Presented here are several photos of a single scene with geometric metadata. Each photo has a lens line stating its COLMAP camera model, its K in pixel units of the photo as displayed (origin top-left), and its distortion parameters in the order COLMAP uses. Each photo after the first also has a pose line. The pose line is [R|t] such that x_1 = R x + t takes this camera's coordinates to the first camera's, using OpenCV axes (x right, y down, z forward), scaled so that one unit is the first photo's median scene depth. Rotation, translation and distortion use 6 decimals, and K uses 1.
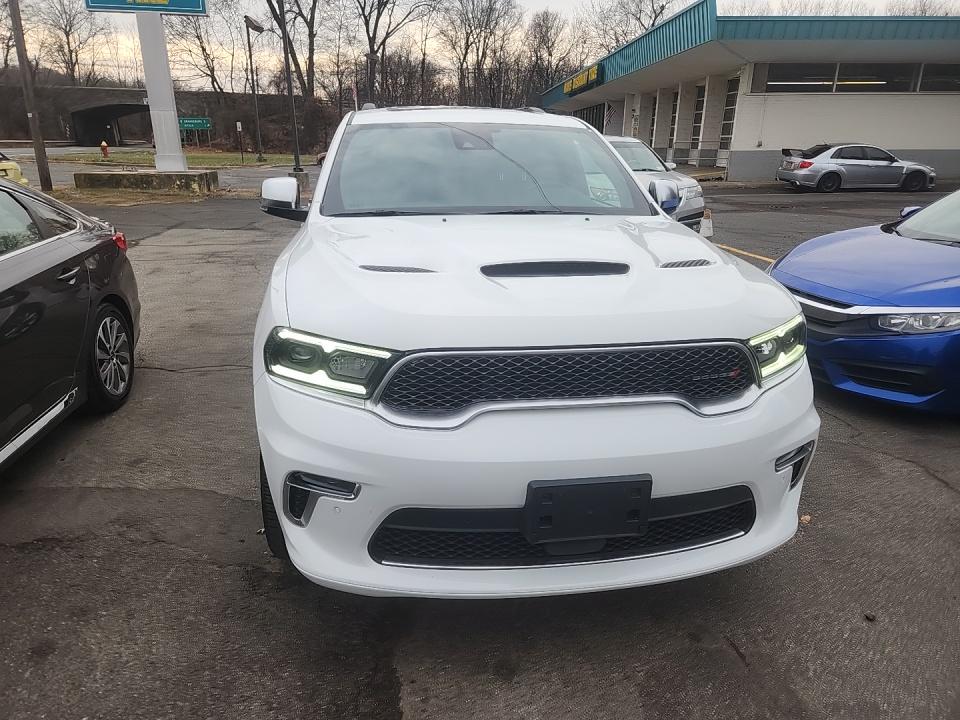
lens RADIAL K [[654.0, 0, 472.2], [0, 654.0, 333.0], [0, 0, 1]] dist [0.070038, -0.051921]
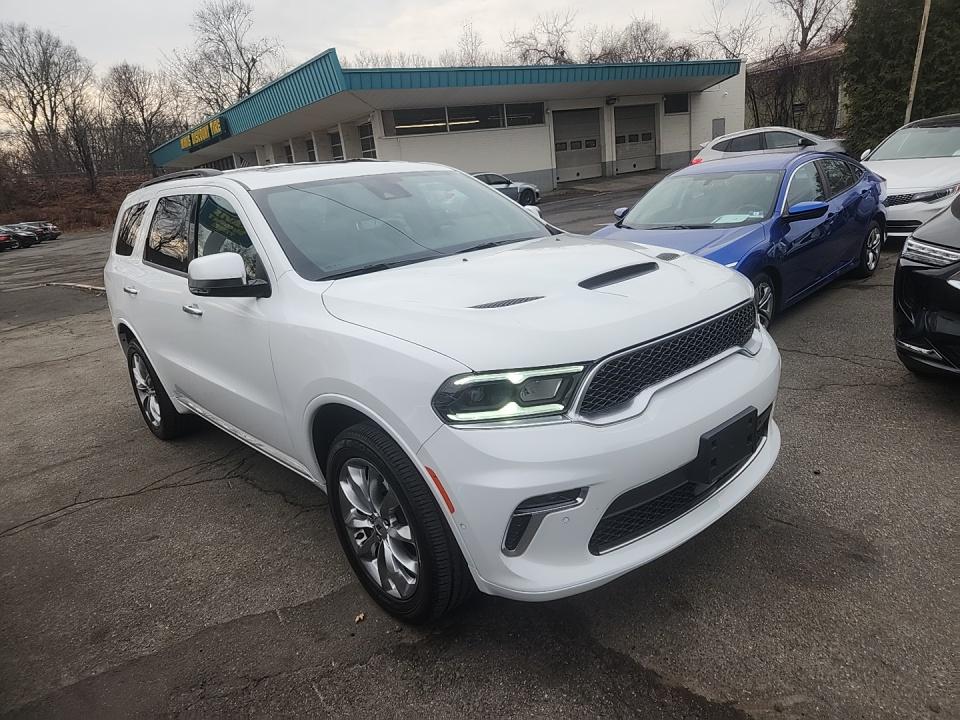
lens RADIAL K [[641.5, 0, 502.0], [0, 641.5, 345.3], [0, 0, 1]] dist [0.074368, -0.052558]
pose [[0.833764, -0.237570, 0.498396, -0.444124], [0.258954, 0.965512, 0.027028, -0.039353], [-0.487628, 0.106527, 0.866528, 0.056086]]
